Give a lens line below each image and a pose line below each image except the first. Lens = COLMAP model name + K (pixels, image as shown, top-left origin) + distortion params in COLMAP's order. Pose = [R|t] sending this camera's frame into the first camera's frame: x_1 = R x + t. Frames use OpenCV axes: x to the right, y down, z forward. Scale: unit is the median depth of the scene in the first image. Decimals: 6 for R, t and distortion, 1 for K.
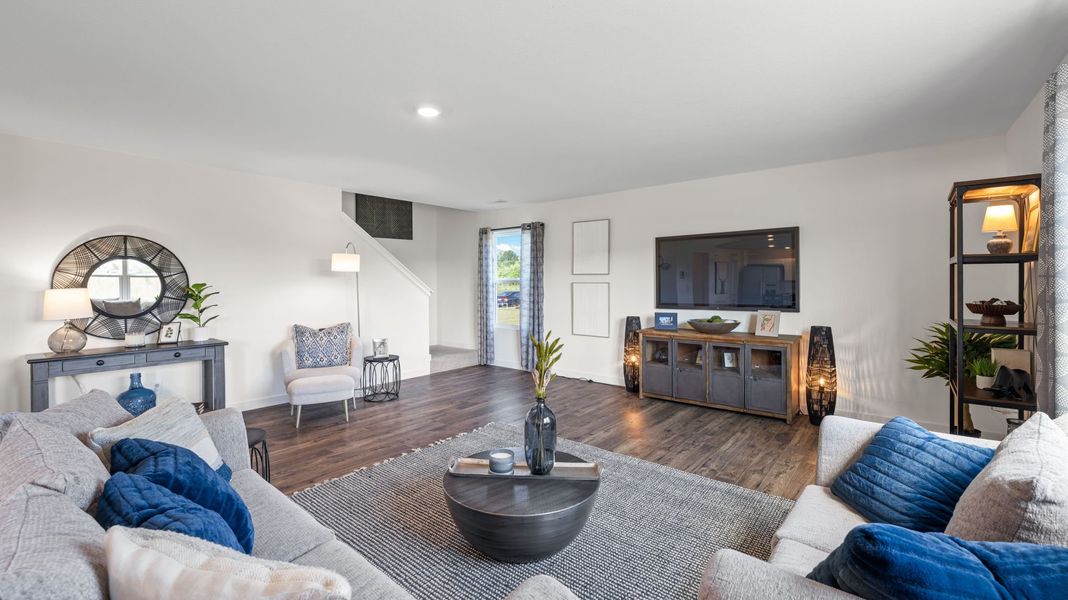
lens RADIAL K [[464.5, 0, 532.1], [0, 464.5, 286.0], [0, 0, 1]] dist [0.001184, 0.000348]
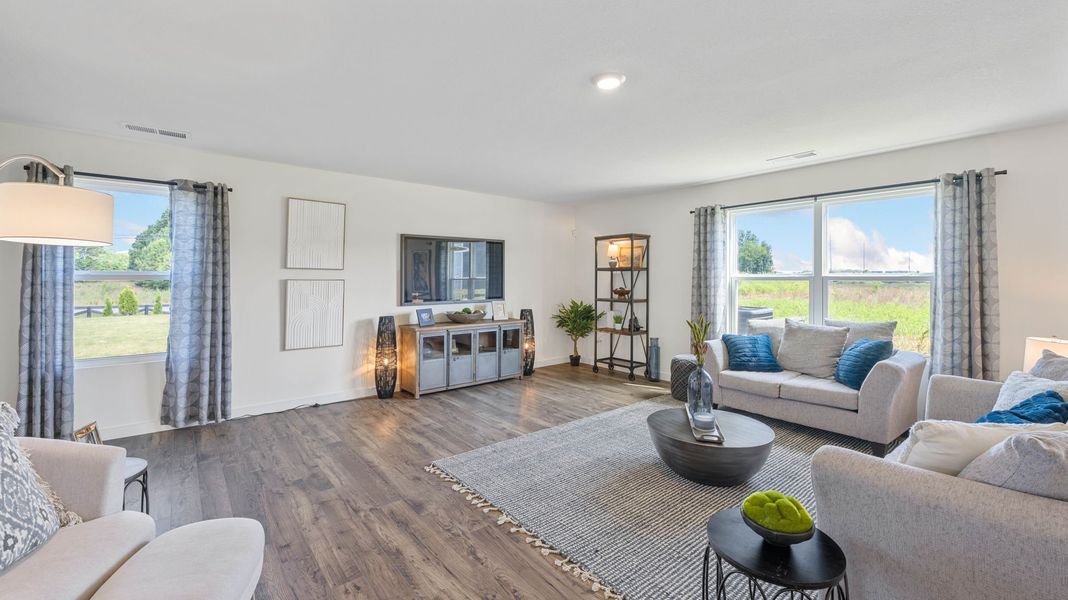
lens RADIAL K [[436.2, 0, 535.2], [0, 436.2, 277.5], [0, 0, 1]] dist [0.000334, 0.000036]
pose [[0.175771, 0.008628, 0.984393, -0.719485], [0.006091, 0.999933, -0.009852, -0.001777], [-0.984412, 0.007727, 0.175706, 0.680864]]
